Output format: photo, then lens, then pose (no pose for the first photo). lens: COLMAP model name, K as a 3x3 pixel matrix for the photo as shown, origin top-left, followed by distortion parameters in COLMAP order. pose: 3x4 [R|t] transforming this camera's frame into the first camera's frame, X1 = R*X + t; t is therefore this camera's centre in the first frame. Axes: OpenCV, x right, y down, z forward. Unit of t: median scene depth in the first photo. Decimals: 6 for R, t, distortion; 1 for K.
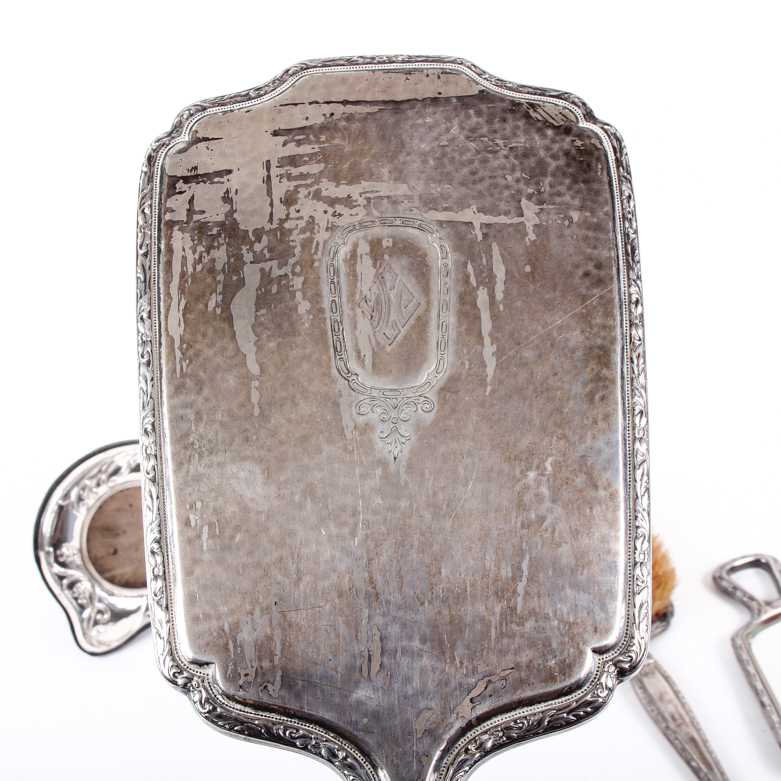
lens RADIAL K [[1334.2, 0, 390.5], [0, 1334.2, 390.5], [0, 0, 1]] dist [-0.129500, 0.211329]
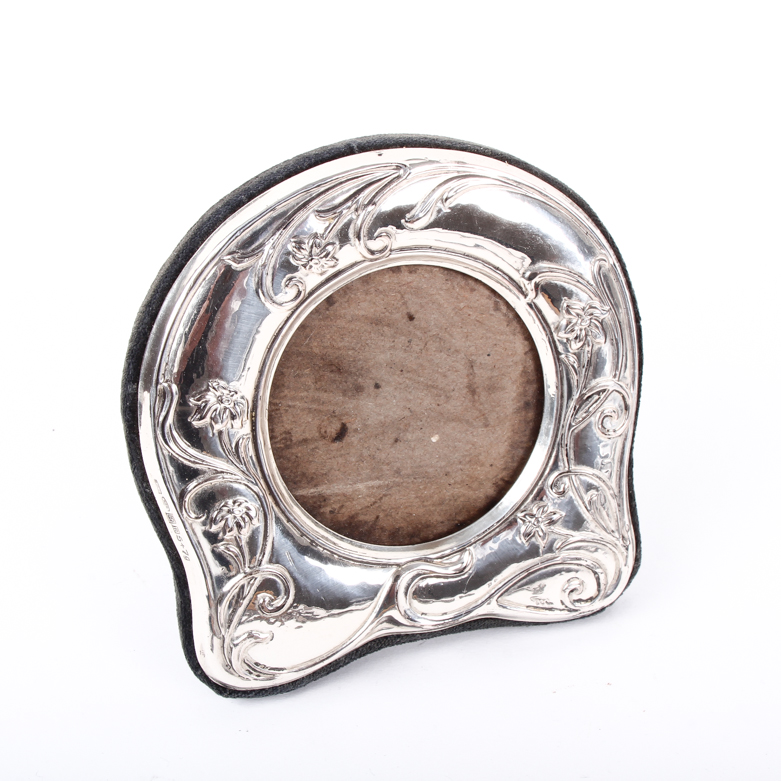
lens RADIAL K [[1334.2, 0, 390.5], [0, 1334.2, 390.5], [0, 0, 1]] dist [-0.129500, 0.211329]
pose [[0.975677, 0.210736, -0.060364, -0.178726], [-0.207117, 0.976409, 0.061056, 0.086985], [0.071807, -0.047069, 0.996307, 0.650867]]
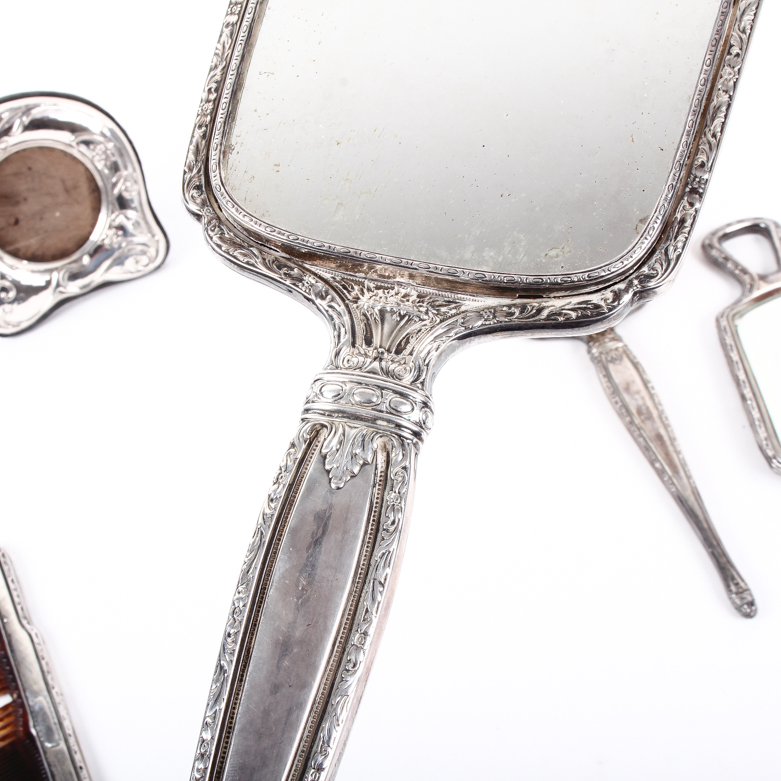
lens RADIAL K [[1334.2, 0, 390.5], [0, 1334.2, 390.5], [0, 0, 1]] dist [-0.129500, 0.211329]
pose [[0.998688, -0.002198, -0.051167, 0.087317], [0.016328, 0.960610, 0.277421, -0.010302], [0.048541, -0.277892, 0.959385, 0.141186]]
